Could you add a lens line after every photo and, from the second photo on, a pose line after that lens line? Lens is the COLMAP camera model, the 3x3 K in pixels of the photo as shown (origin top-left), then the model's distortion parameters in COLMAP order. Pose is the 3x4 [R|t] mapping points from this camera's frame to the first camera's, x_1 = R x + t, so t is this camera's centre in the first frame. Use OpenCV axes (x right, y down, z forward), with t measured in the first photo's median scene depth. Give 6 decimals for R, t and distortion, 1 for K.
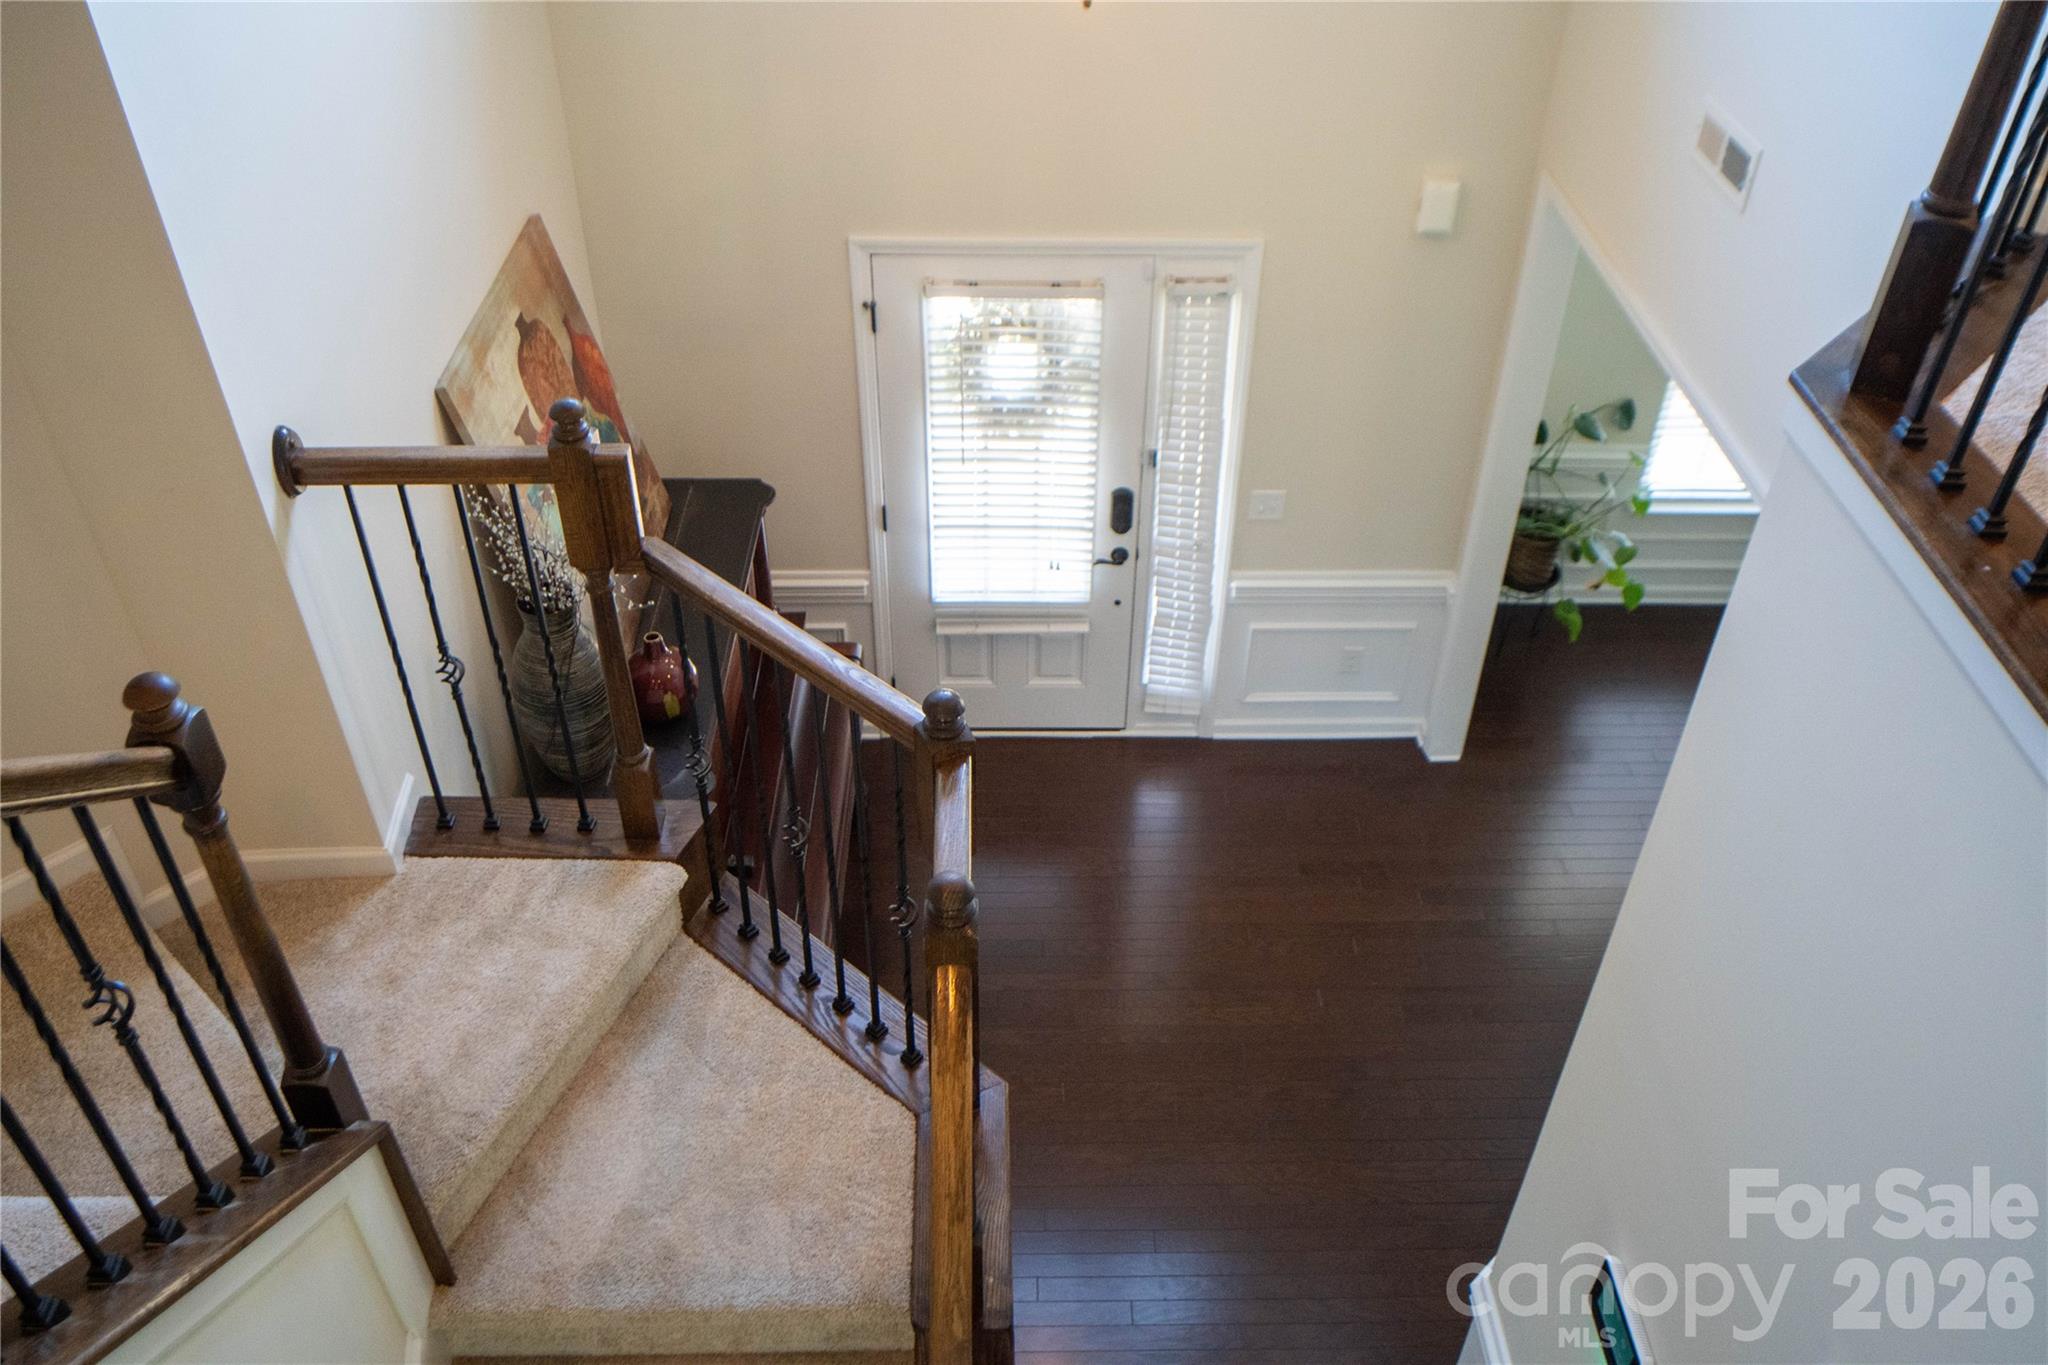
lens RADIAL K [[1635.2, 0, 1034.0], [0, 1635.2, 671.6], [0, 0, 1]] dist [-0.045499, 0.004751]
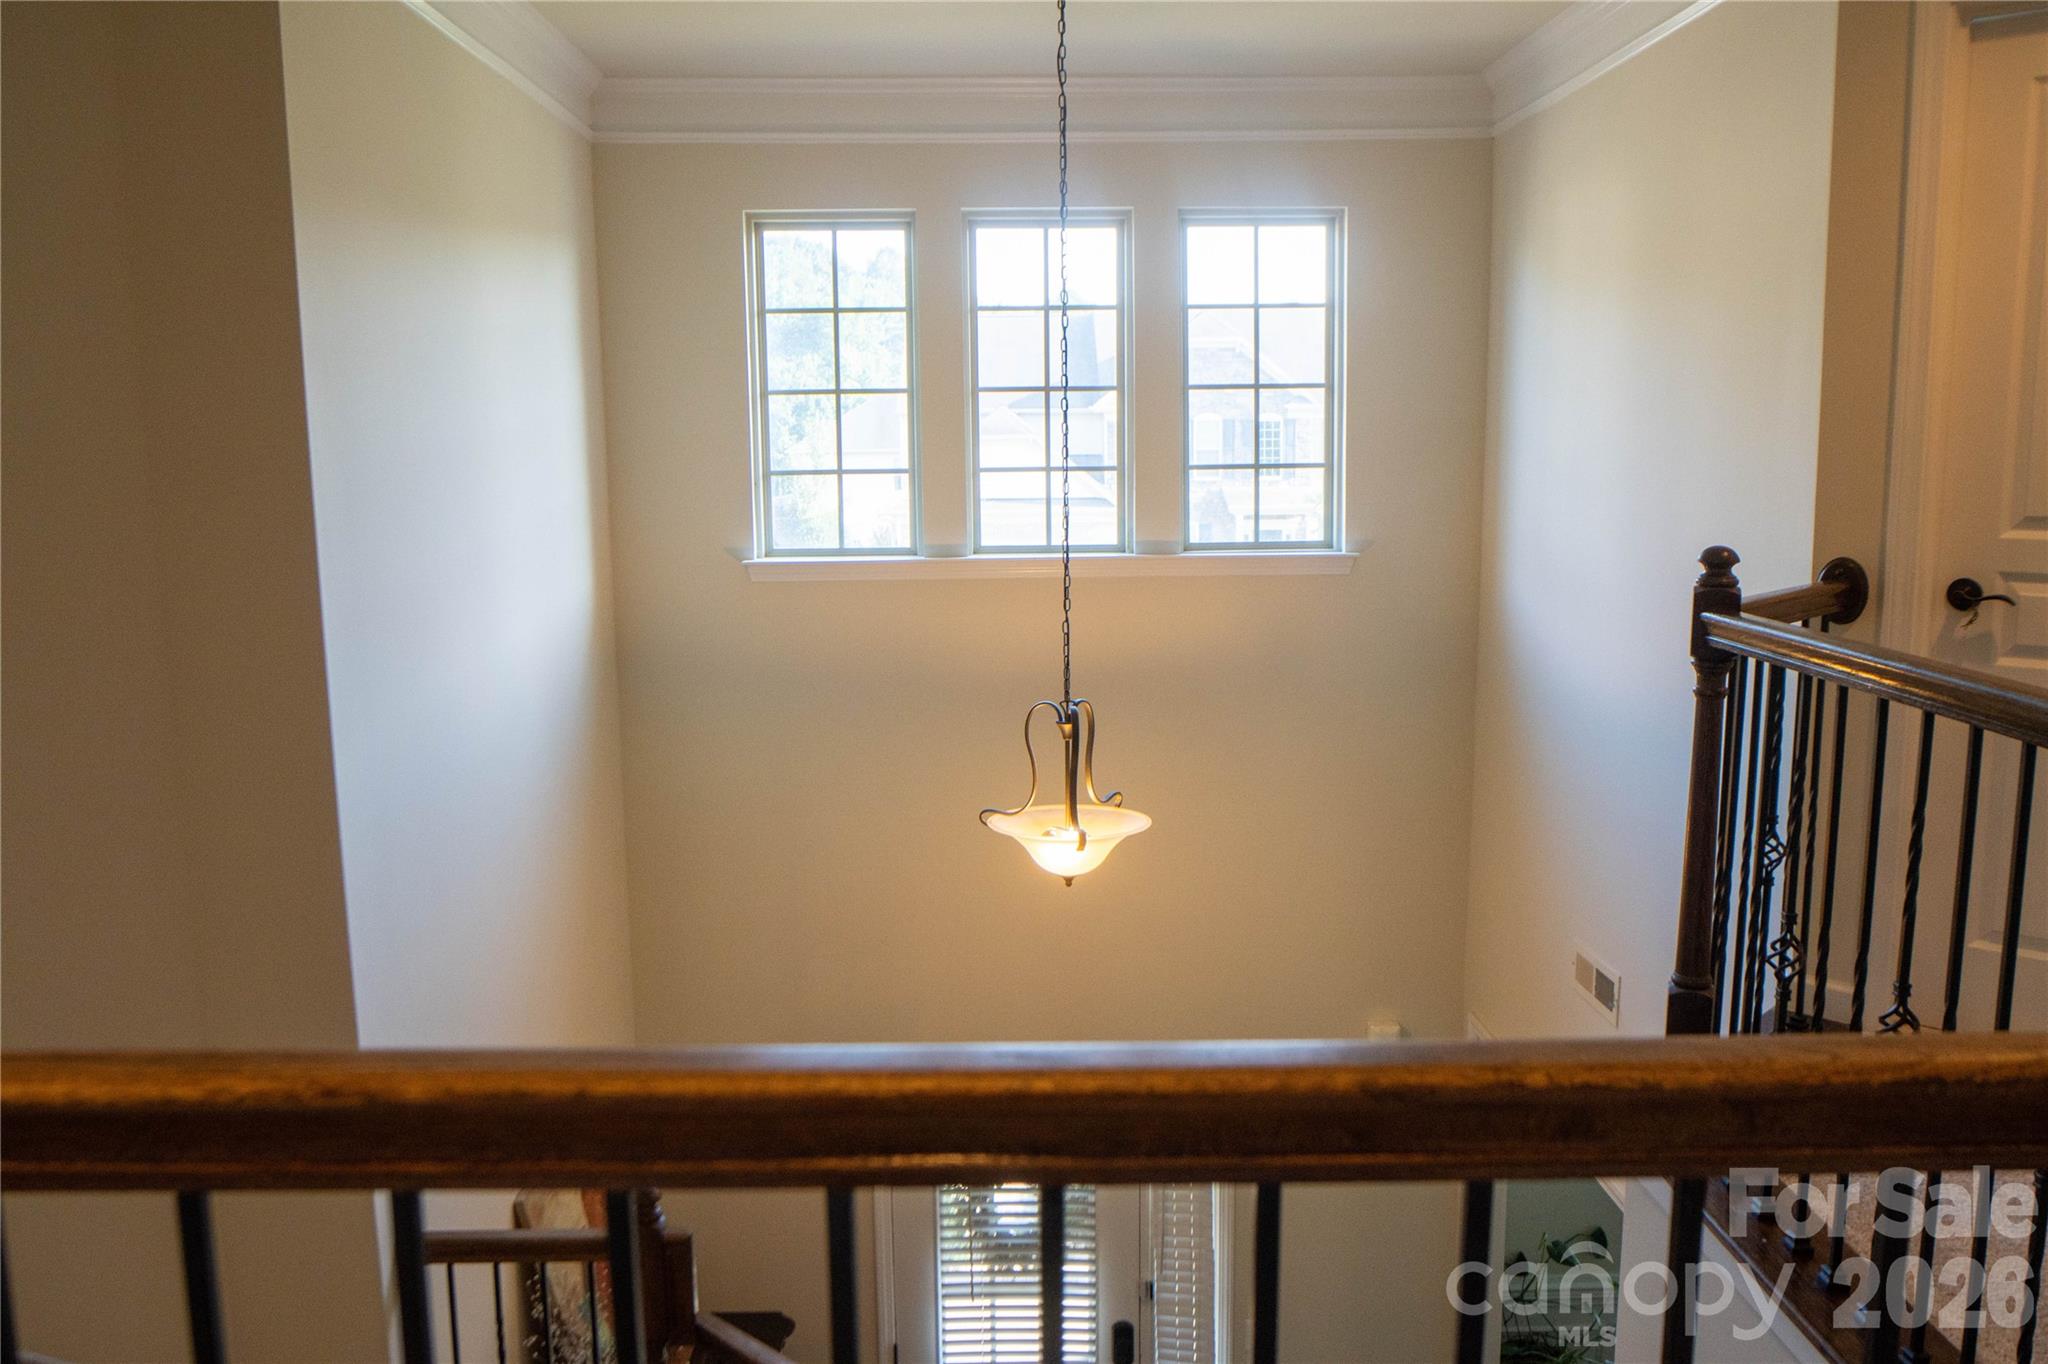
lens RADIAL K [[1635.2, 0, 1022.4], [0, 1635.2, 682.0], [0, 0, 1]] dist [-0.045499, 0.004751]
pose [[0.999734, -0.022661, -0.004285, 0.003487], [0.017388, 0.862677, -0.505457, 0.062158], [0.015151, 0.505248, 0.862841, -0.115466]]
